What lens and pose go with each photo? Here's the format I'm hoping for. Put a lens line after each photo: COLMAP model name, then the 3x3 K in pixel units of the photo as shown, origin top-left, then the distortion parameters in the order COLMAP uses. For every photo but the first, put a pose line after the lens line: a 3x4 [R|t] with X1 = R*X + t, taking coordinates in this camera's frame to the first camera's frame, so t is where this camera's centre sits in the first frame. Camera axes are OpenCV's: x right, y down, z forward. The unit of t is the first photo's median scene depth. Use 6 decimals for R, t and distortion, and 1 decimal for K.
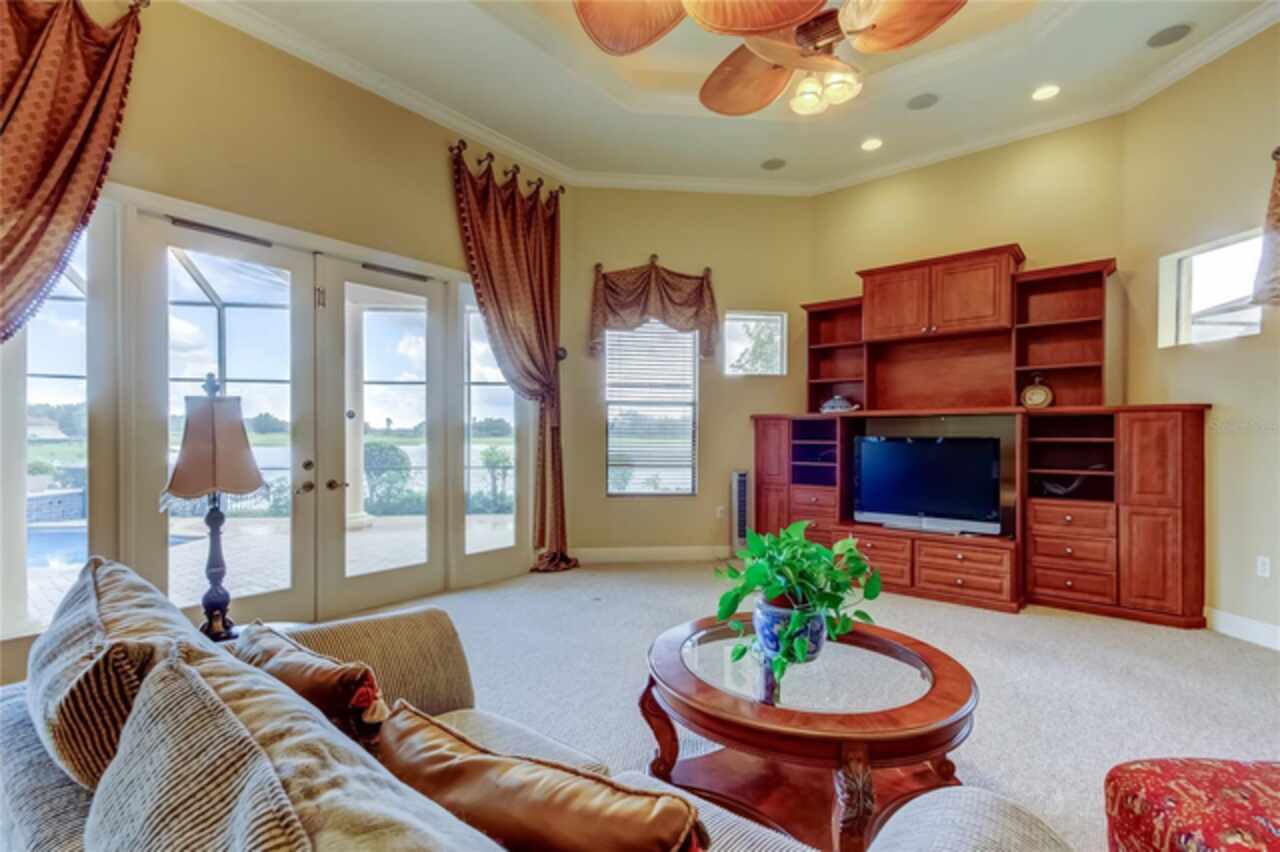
lens RADIAL K [[586.7, 0, 647.7], [0, 586.7, 438.0], [0, 0, 1]] dist [0.015394, -0.000070]
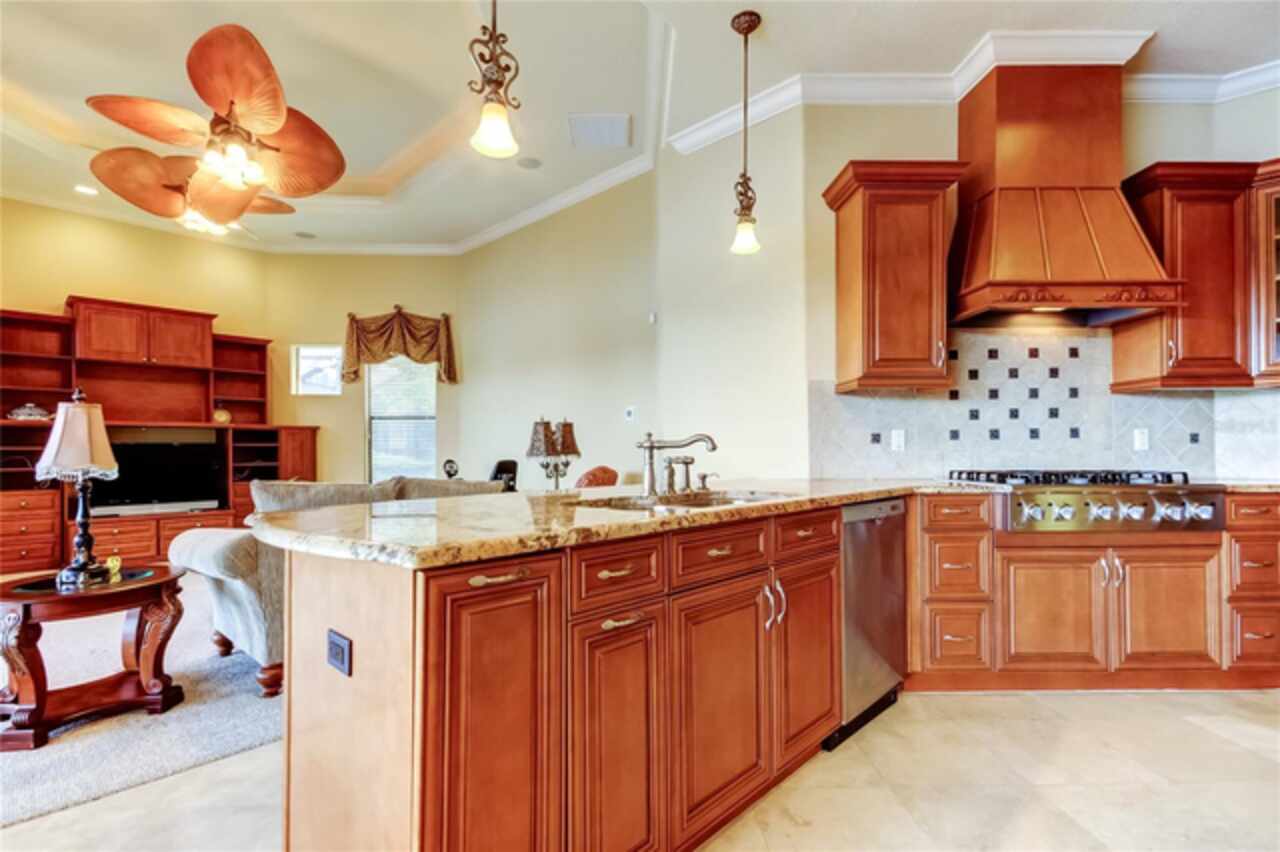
lens RADIAL K [[586.7, 0, 647.7], [0, 586.7, 438.0], [0, 0, 1]] dist [0.015394, -0.000070]
pose [[0.045869, 0.014308, 0.998845, -0.823602], [0.007204, 0.999867, -0.014653, 0.014806], [-0.998921, 0.007868, 0.045760, -0.160829]]
